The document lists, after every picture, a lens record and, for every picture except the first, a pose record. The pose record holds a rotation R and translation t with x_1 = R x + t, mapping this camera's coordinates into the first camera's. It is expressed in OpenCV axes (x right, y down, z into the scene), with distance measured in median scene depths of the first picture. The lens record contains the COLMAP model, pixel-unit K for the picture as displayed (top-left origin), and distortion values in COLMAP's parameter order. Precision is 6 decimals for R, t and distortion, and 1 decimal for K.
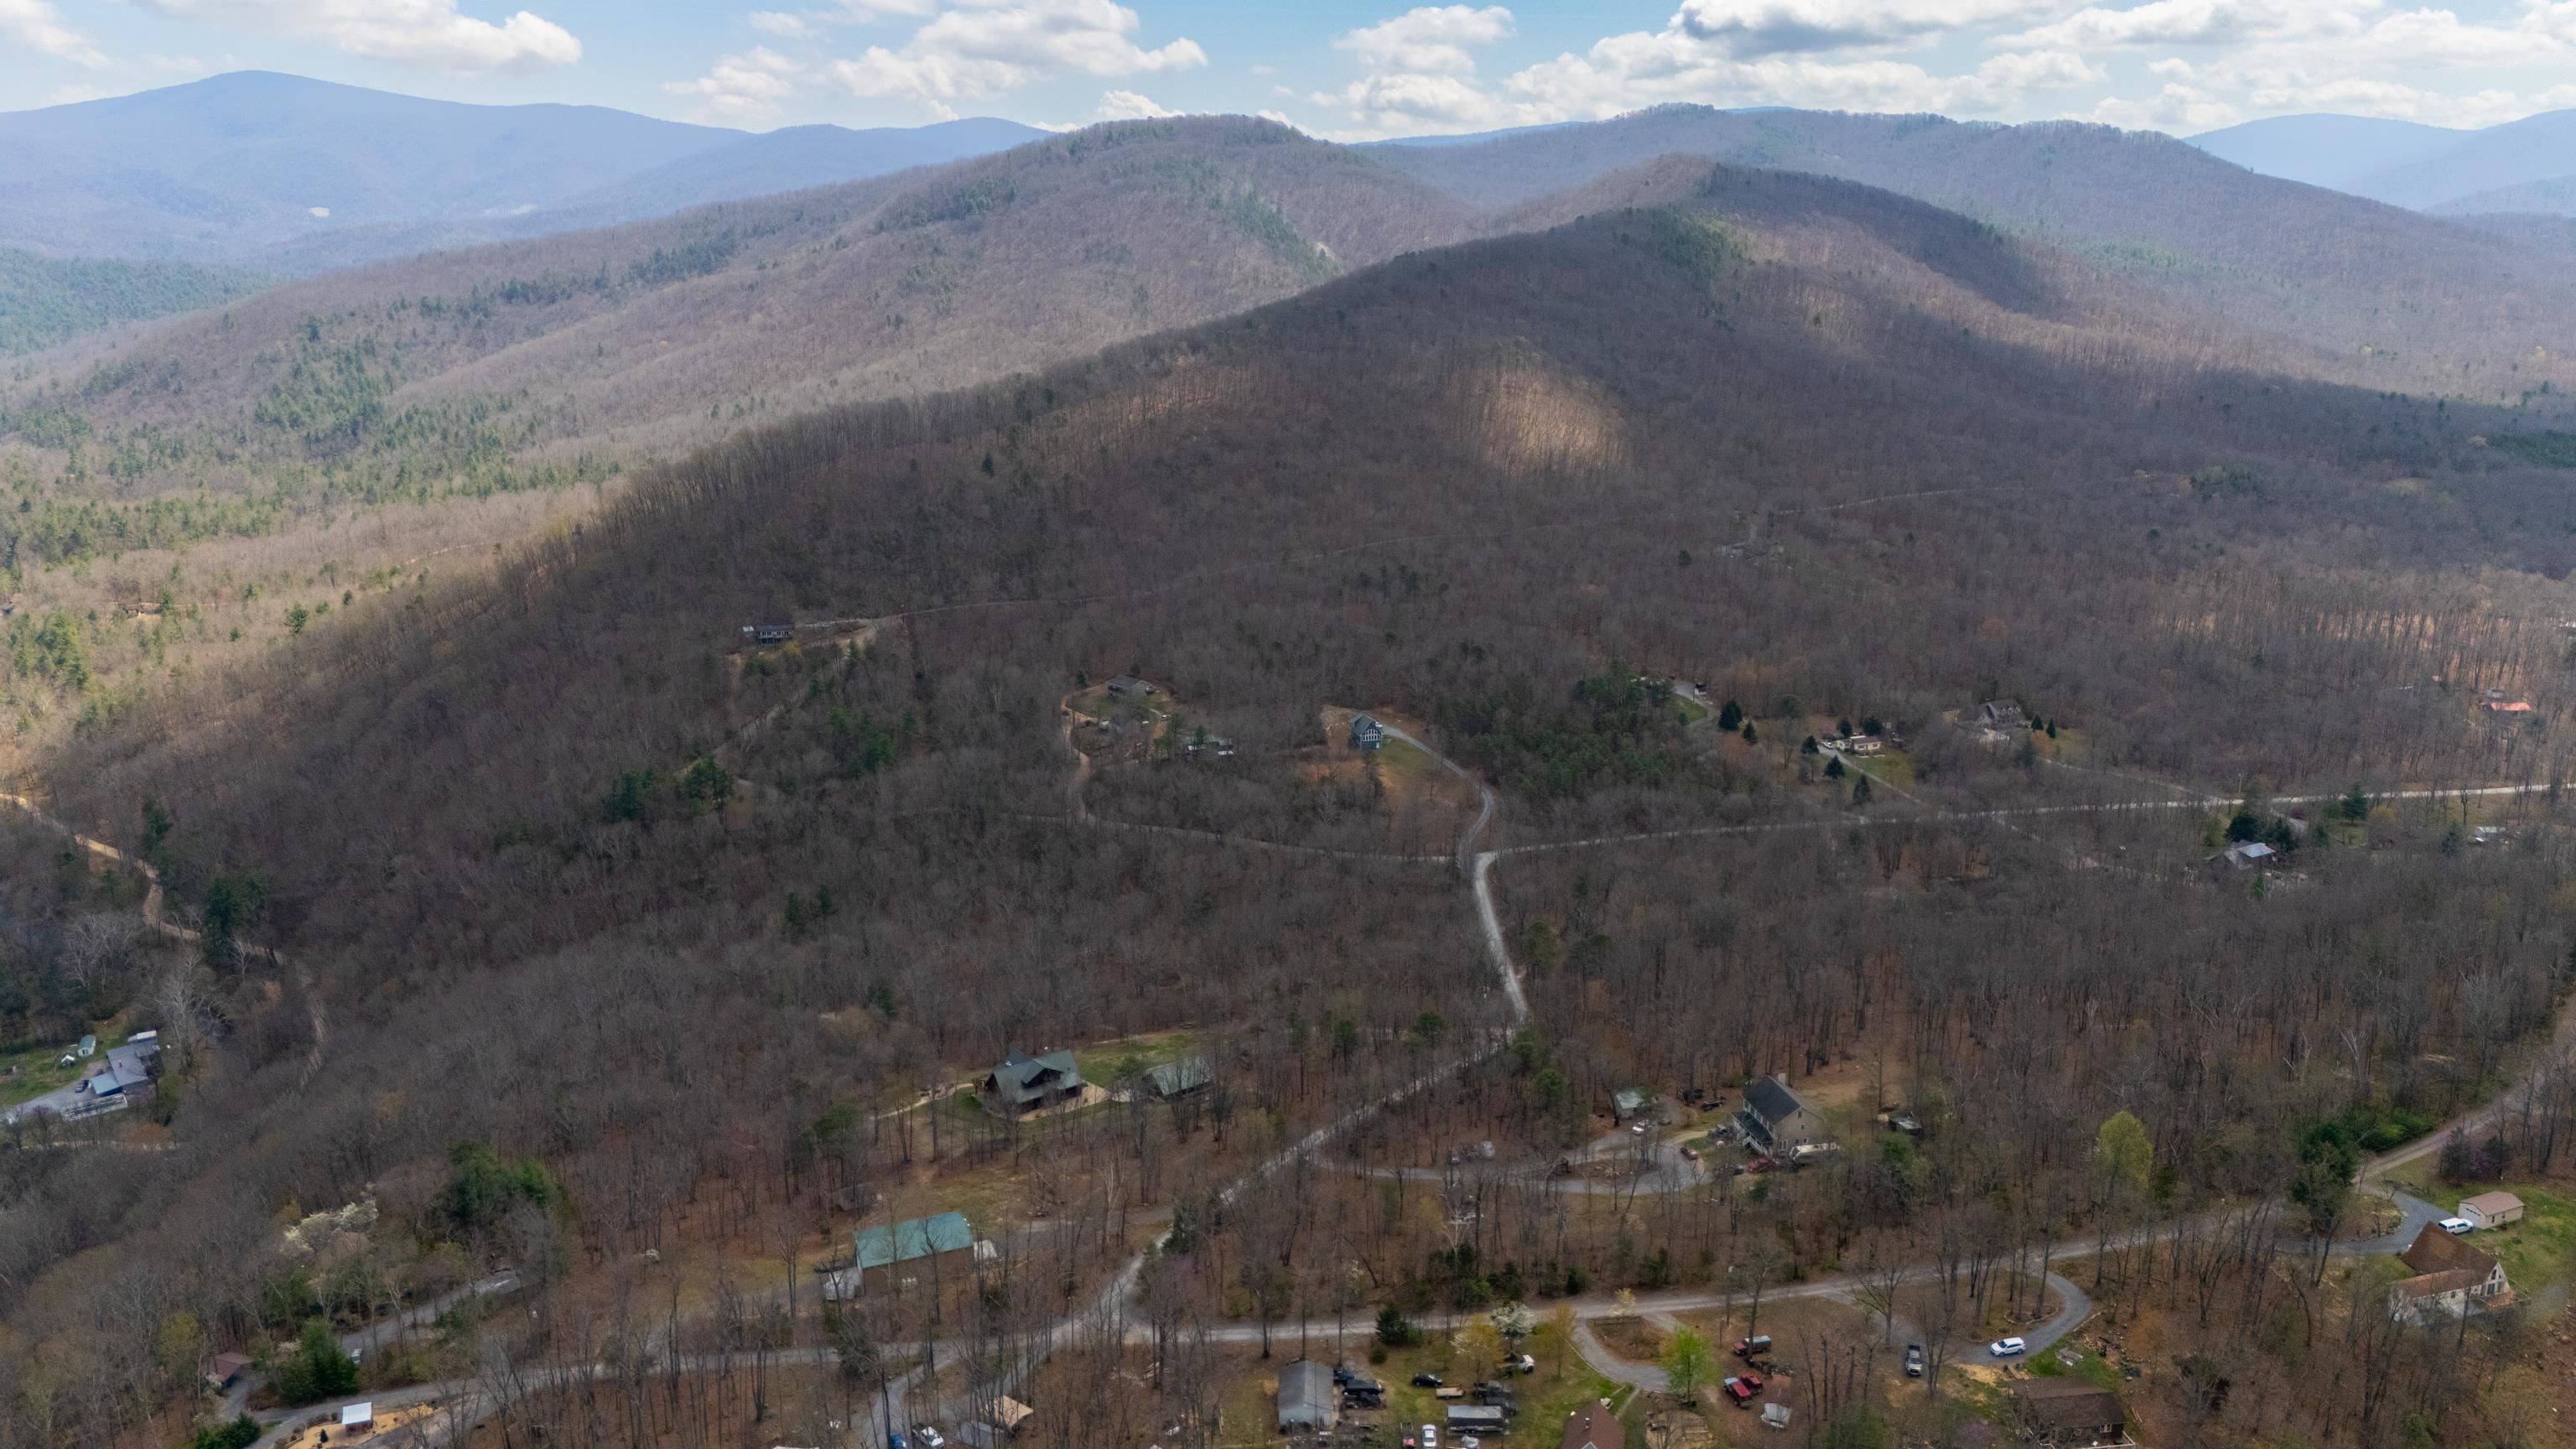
lens RADIAL K [[1901.5, 0, 1331.1], [0, 1901.5, 729.6], [0, 0, 1]] dist [0.026755, -0.004680]
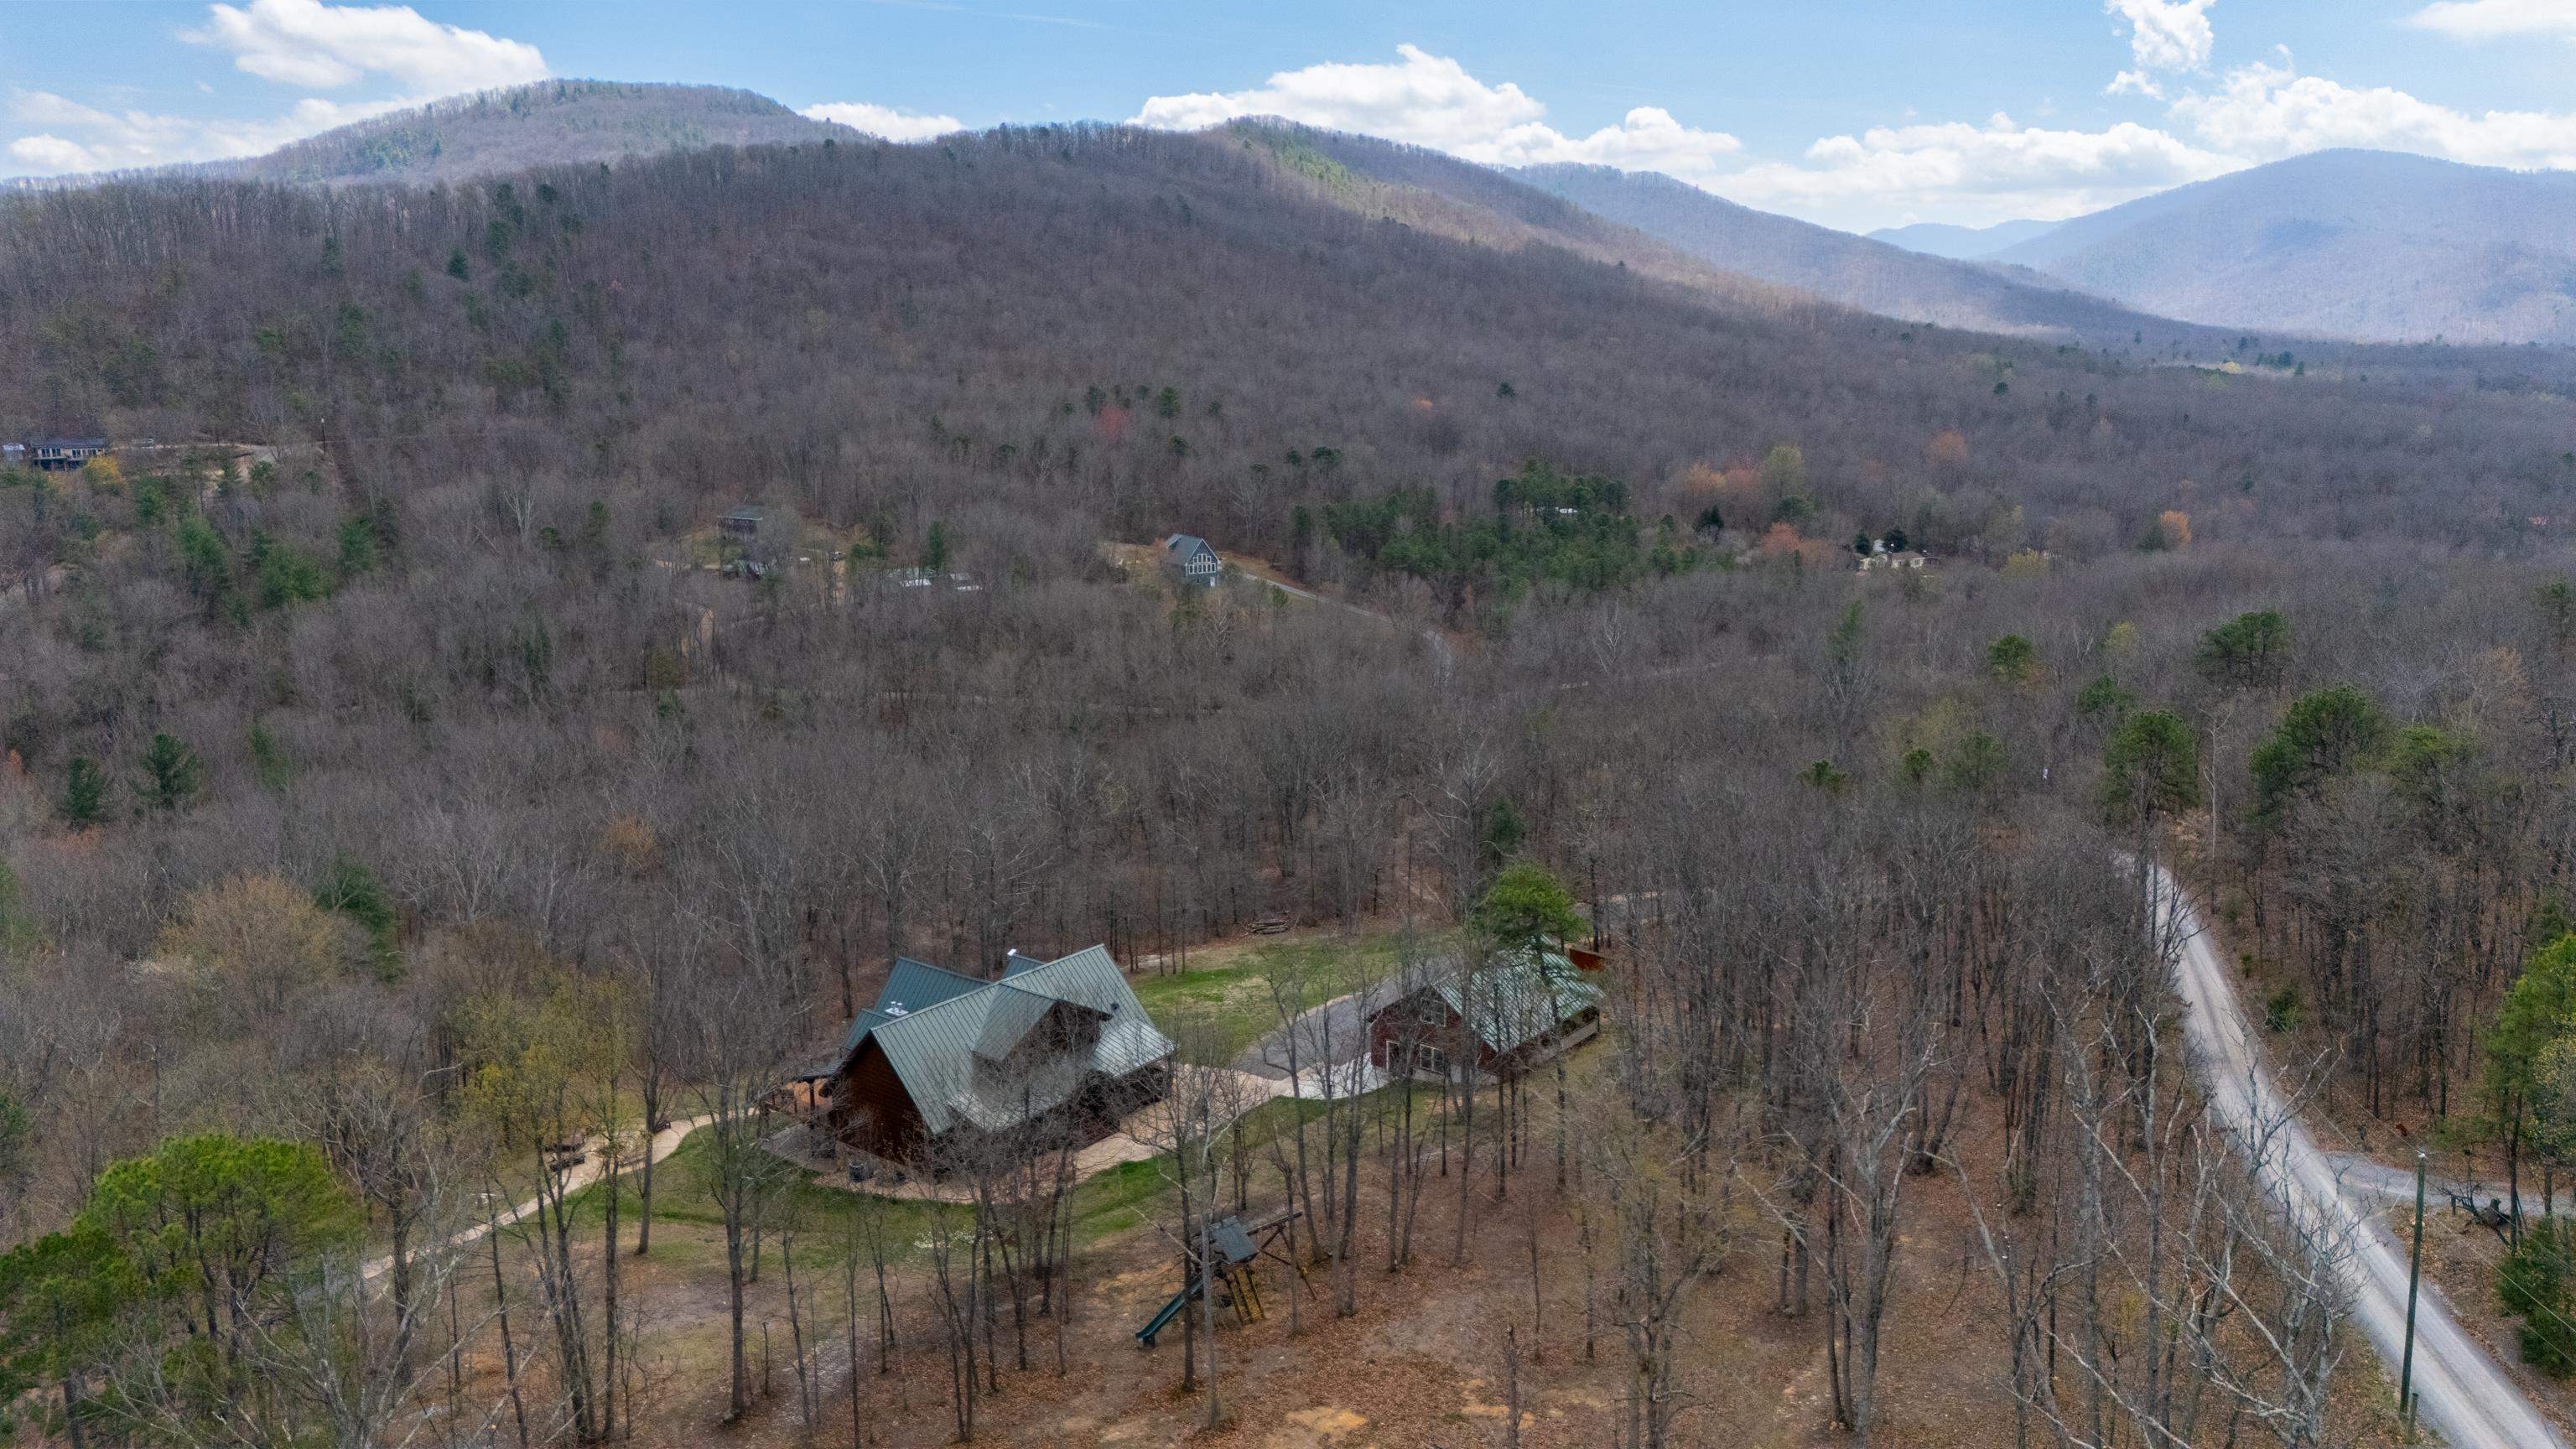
lens RADIAL K [[1901.5, 0, 1331.1], [0, 1901.5, 729.6], [0, 0, 1]] dist [0.026755, -0.004680]
pose [[0.961765, -0.046974, 0.269816, -0.098518], [0.062427, 0.996847, -0.048973, 0.083255], [-0.266665, 0.063944, 0.961666, 0.390624]]
